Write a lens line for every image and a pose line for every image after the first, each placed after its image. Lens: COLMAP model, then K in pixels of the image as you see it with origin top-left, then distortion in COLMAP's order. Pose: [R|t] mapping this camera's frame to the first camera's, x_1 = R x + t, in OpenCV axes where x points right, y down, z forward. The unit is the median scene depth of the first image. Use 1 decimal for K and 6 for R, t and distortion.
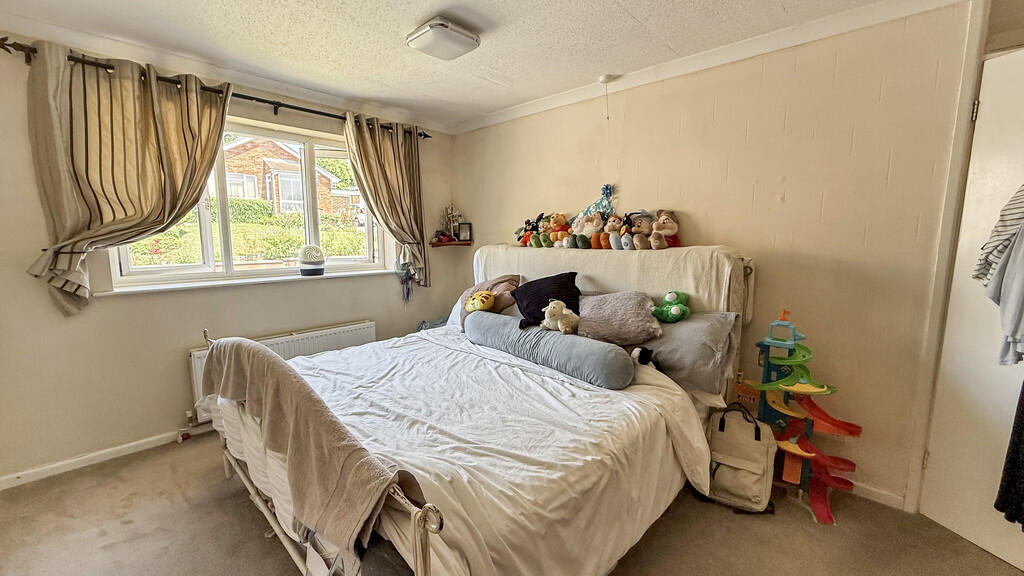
lens RADIAL K [[402.3, 0, 513.4], [0, 402.3, 283.9], [0, 0, 1]] dist [-0.001872, -0.000156]
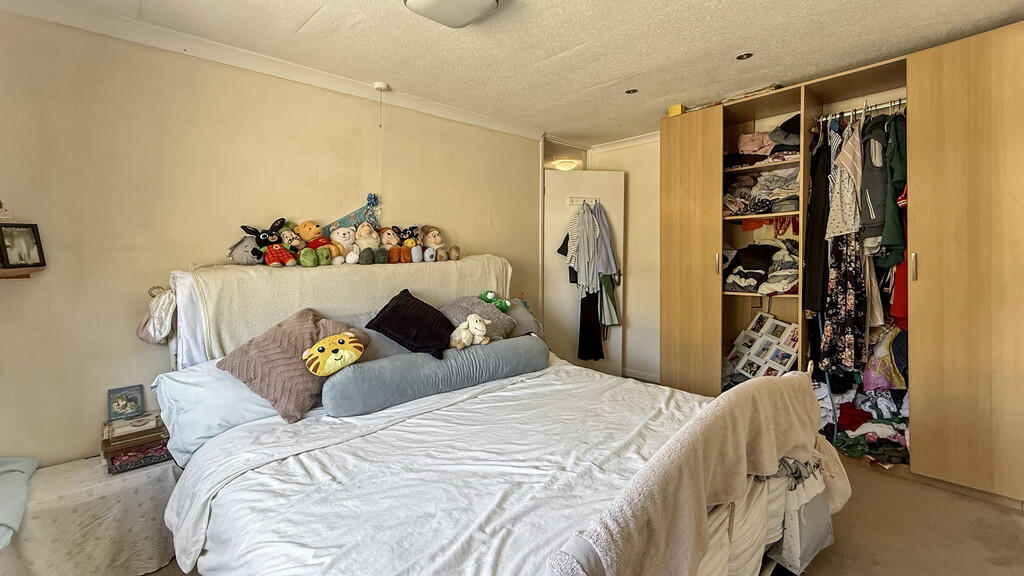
lens RADIAL K [[402.3, 0, 522.9], [0, 402.3, 248.6], [0, 0, 1]] dist [-0.001872, -0.000156]
pose [[0.063159, -0.011747, 0.997934, -0.724020], [0.127570, 0.991823, 0.003601, -0.088619], [-0.989817, 0.127079, 0.064141, 0.665857]]
